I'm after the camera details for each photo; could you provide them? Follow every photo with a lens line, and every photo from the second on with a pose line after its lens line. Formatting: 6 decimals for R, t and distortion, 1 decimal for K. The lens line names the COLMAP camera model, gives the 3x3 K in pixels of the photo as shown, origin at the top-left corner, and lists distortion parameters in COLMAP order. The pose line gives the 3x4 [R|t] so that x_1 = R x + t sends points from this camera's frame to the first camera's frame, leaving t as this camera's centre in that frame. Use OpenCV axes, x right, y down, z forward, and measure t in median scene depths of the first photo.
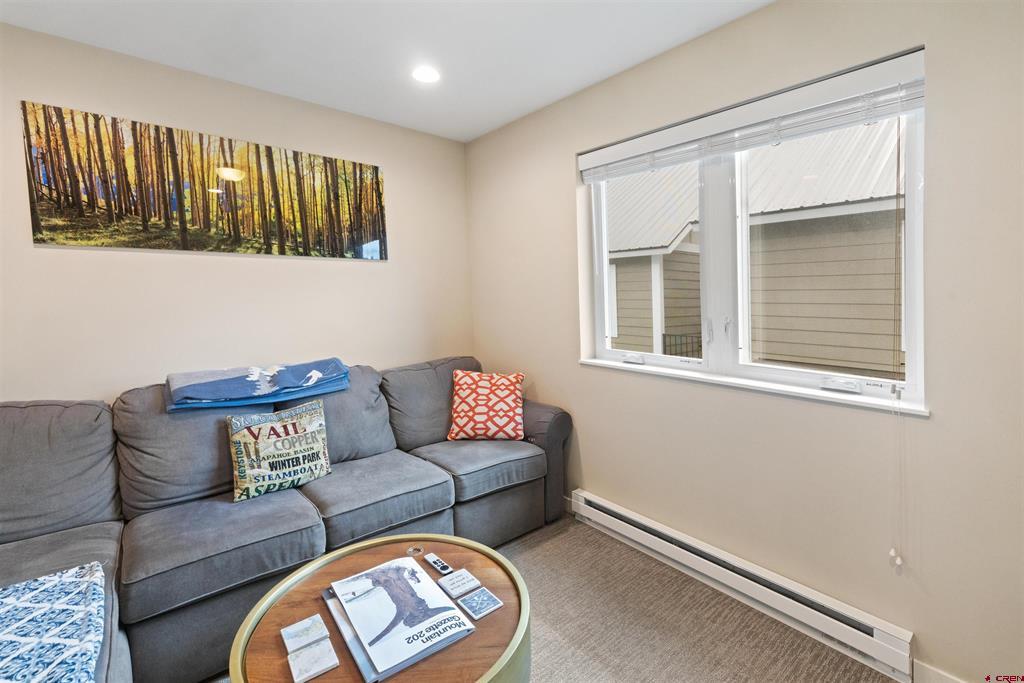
lens RADIAL K [[460.6, 0, 514.5], [0, 460.6, 314.6], [0, 0, 1]] dist [0.000483, -0.000006]
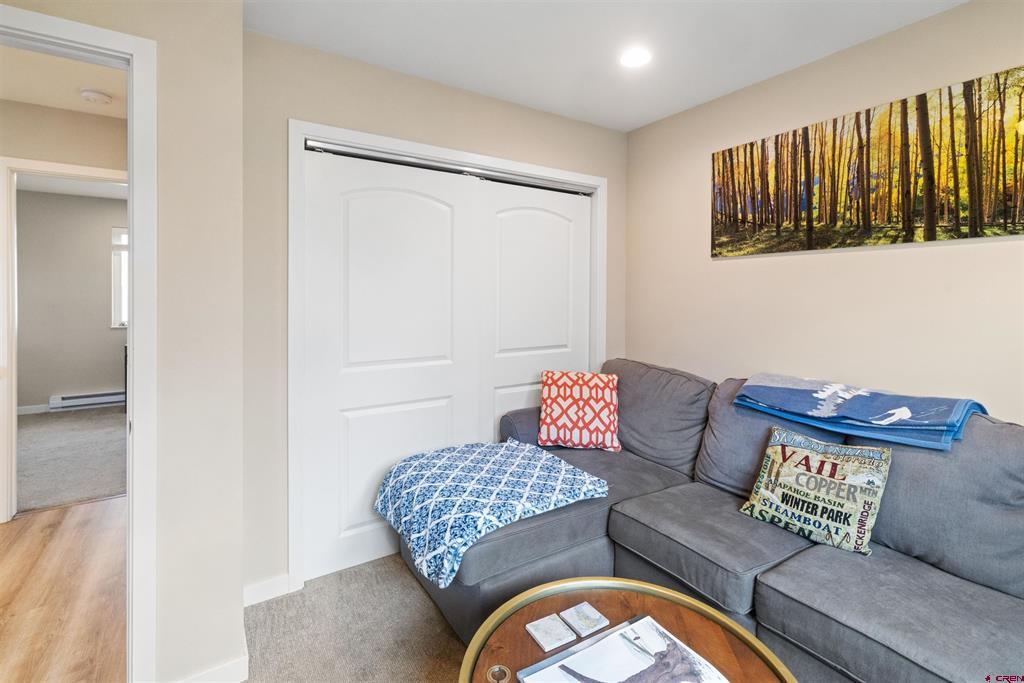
lens RADIAL K [[460.6, 0, 514.5], [0, 460.6, 314.6], [0, 0, 1]] dist [0.000483, -0.000006]
pose [[-0.118677, 0.044190, -0.991949, 0.328109], [-0.045158, 0.997735, 0.049850, -0.026521], [0.991905, 0.050711, -0.116413, 0.528606]]
